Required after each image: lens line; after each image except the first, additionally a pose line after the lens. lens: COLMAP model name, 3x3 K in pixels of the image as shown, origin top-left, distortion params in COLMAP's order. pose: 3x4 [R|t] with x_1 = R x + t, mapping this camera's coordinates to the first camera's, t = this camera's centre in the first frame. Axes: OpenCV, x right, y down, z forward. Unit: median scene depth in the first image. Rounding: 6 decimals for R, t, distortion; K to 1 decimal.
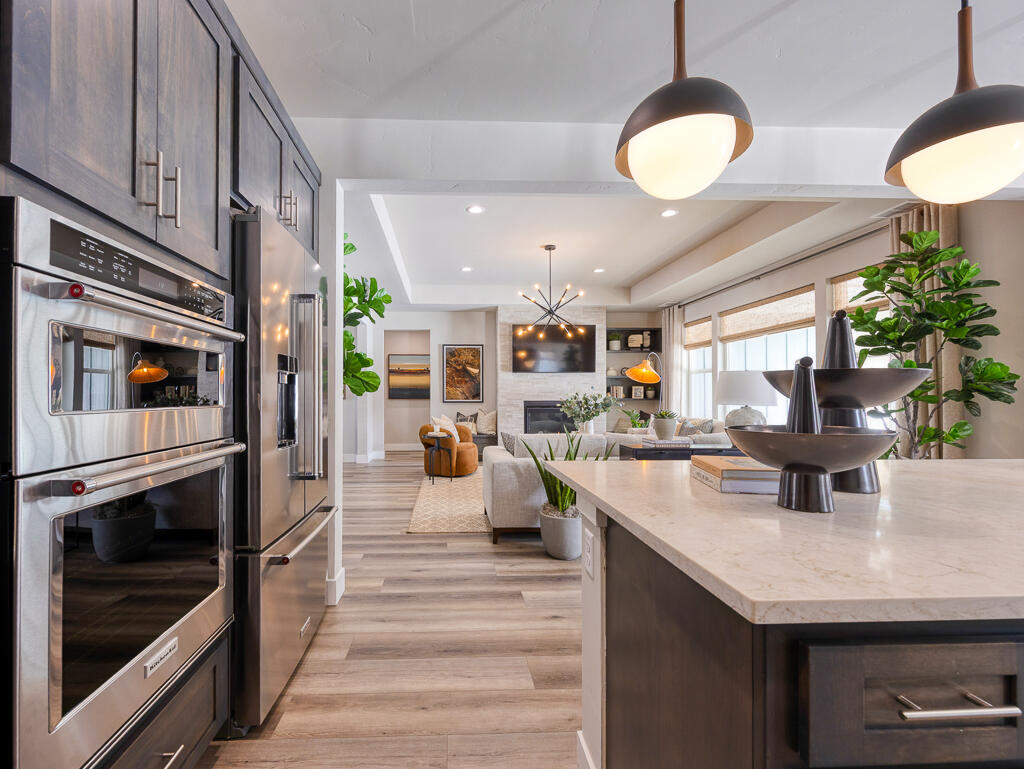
lens RADIAL K [[448.5, 0, 508.5], [0, 448.5, 388.3], [0, 0, 1]] dist [0.001118, 0.000011]
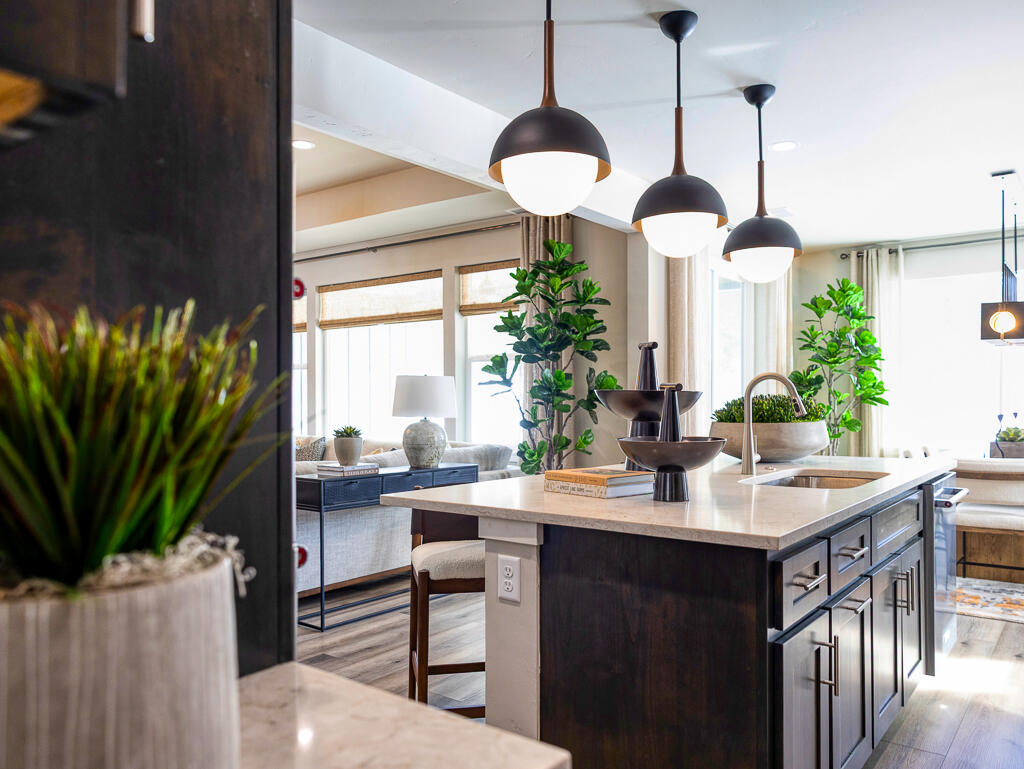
lens RADIAL K [[775.9, 0, 512.0], [0, 775.9, 384.5], [0, 0, 1]] dist [-0.156338, -0.000209]
pose [[0.623790, 0.017047, 0.781406, -0.494376], [-0.015256, 0.999837, -0.009634, -0.011264], [-0.781443, -0.005912, 0.623949, 0.000258]]
